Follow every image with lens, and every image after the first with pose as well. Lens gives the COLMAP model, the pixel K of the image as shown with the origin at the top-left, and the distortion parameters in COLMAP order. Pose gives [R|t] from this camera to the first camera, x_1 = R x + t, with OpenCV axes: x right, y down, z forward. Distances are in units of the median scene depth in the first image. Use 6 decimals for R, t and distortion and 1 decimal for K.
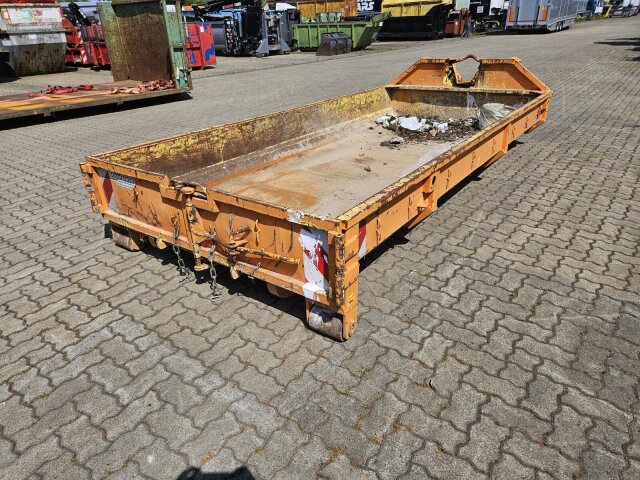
lens RADIAL K [[428.7, 0, 321.1], [0, 428.7, 238.9], [0, 0, 1]] dist [0.069091, -0.055926]
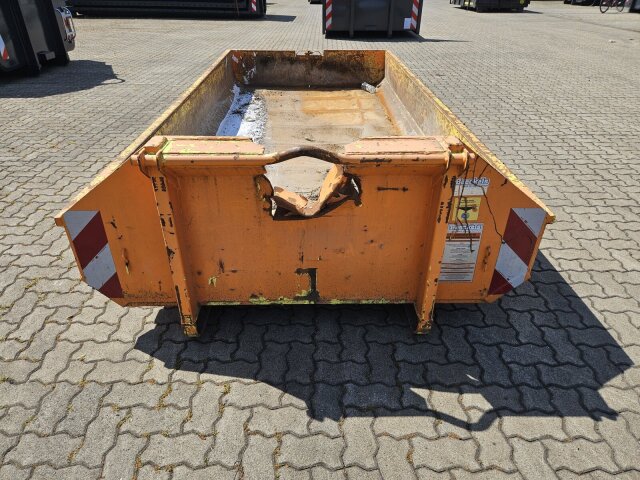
lens RADIAL K [[428.7, 0, 321.1], [0, 428.7, 238.9], [0, 0, 1]] dist [0.069091, -0.055926]
pose [[-0.798852, 0.340593, -0.495815, 0.691846], [-0.244990, 0.568578, 0.785302, -0.858713], [0.549378, 0.748809, -0.370768, 1.633265]]
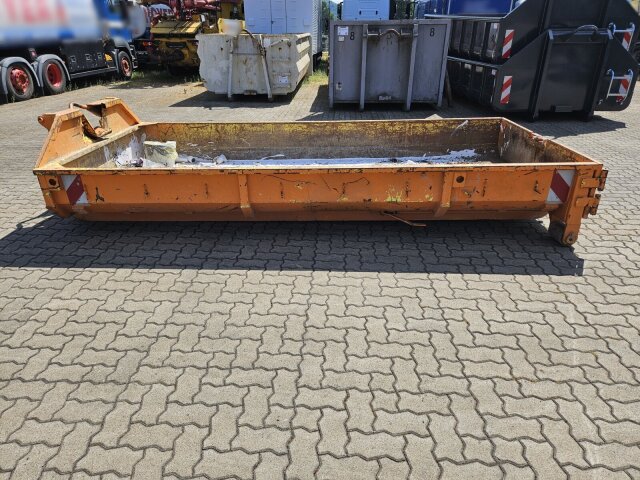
lens RADIAL K [[422.4, 0, 315.9], [0, 422.4, 238.6], [0, 0, 1]] dist [0.070180, -0.057509]
pose [[-0.560480, -0.318724, 0.764380, -0.791643], [0.393132, 0.709961, 0.584296, -0.748731], [-0.728909, 0.627989, -0.272619, 1.483262]]
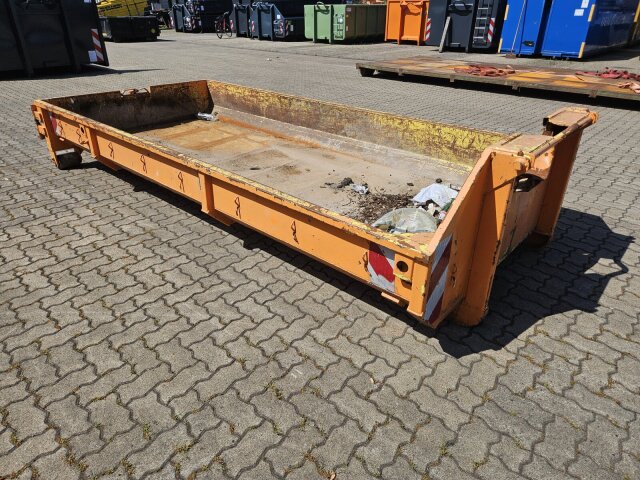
lens RADIAL K [[422.4, 0, 315.9], [0, 422.4, 238.6], [0, 0, 1]] dist [0.070180, -0.057509]
pose [[-0.103329, 0.503992, -0.857505, 1.066174], [-0.442652, 0.748739, 0.493405, -0.614859], [0.890720, 0.430560, 0.145727, 1.105089]]
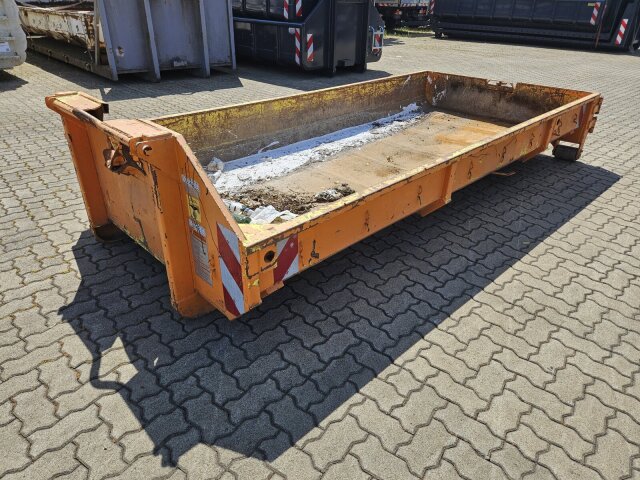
lens RADIAL K [[428.7, 0, 321.1], [0, 428.7, 238.9], [0, 0, 1]] dist [0.069091, -0.055926]
pose [[-0.985825, -0.068572, 0.153126, 0.103647], [0.086915, 0.571936, 0.815680, -0.914993], [-0.143511, 0.817427, -0.557869, 1.802903]]
